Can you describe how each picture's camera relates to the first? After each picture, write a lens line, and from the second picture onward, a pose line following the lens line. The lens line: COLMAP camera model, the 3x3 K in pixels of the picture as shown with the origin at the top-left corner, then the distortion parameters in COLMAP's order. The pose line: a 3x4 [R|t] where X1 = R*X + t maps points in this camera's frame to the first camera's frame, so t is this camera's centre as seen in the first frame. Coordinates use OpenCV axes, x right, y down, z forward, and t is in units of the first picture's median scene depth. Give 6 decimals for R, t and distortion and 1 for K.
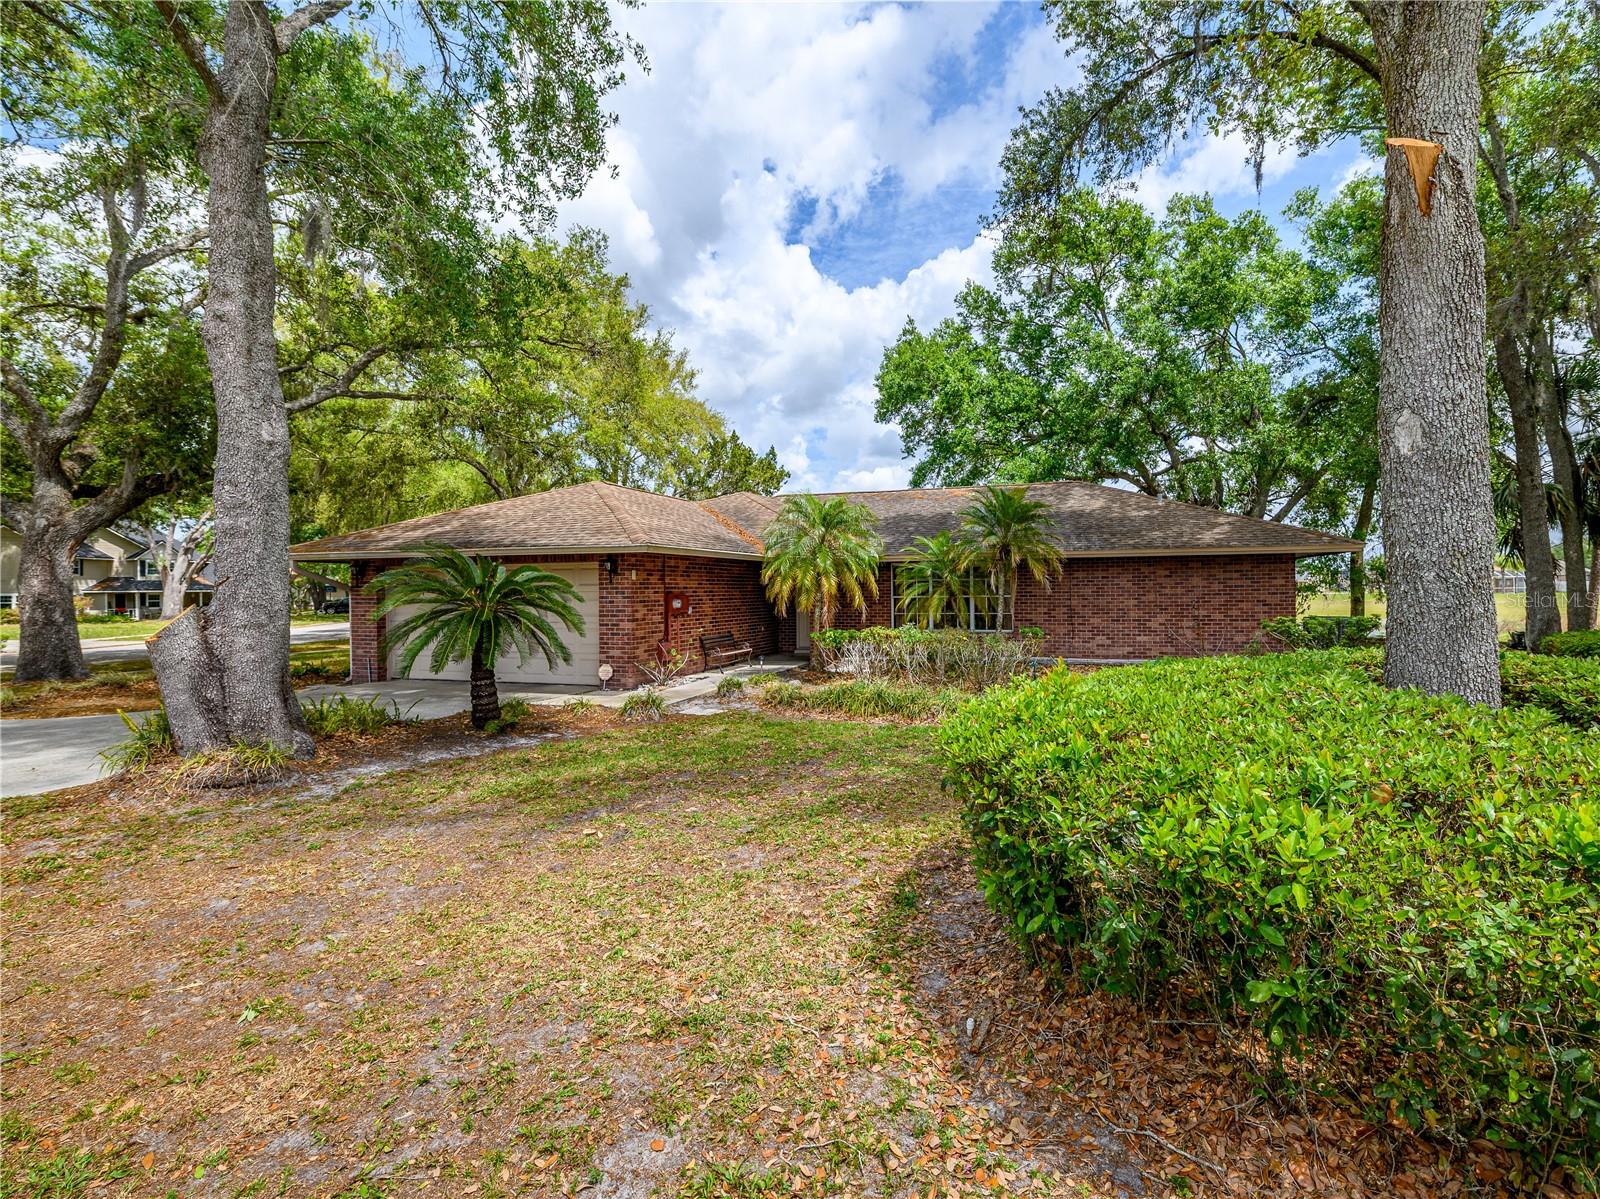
lens RADIAL K [[680.6, 0, 800.0], [0, 680.6, 599.5], [0, 0, 1]] dist [-0.000203, 0.000217]
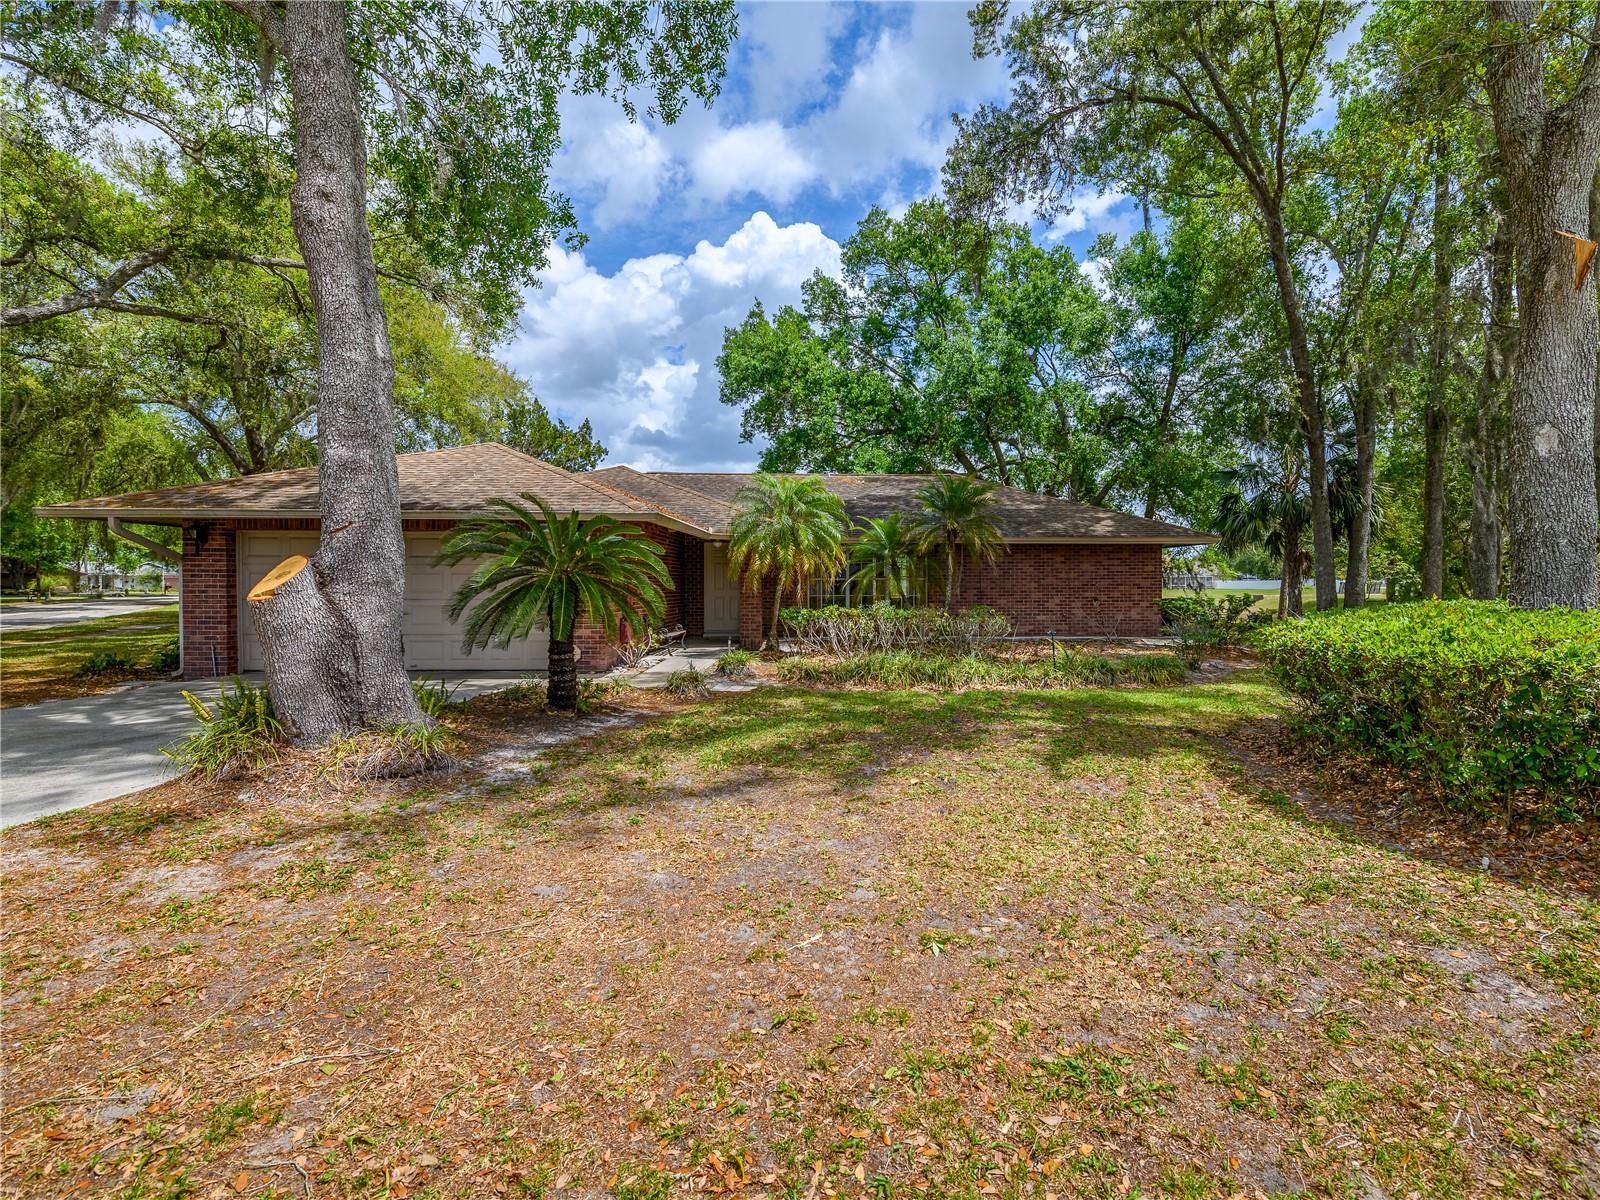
lens RADIAL K [[703.9, 0, 800.0], [0, 703.9, 600.0], [0, 0, 1]] dist [-0.002699, -0.001320]
pose [[0.953001, 0.003574, 0.302946, -0.128364], [-0.007440, 0.999905, 0.011608, 0.010025], [-0.302876, -0.013317, 0.952937, 0.010294]]
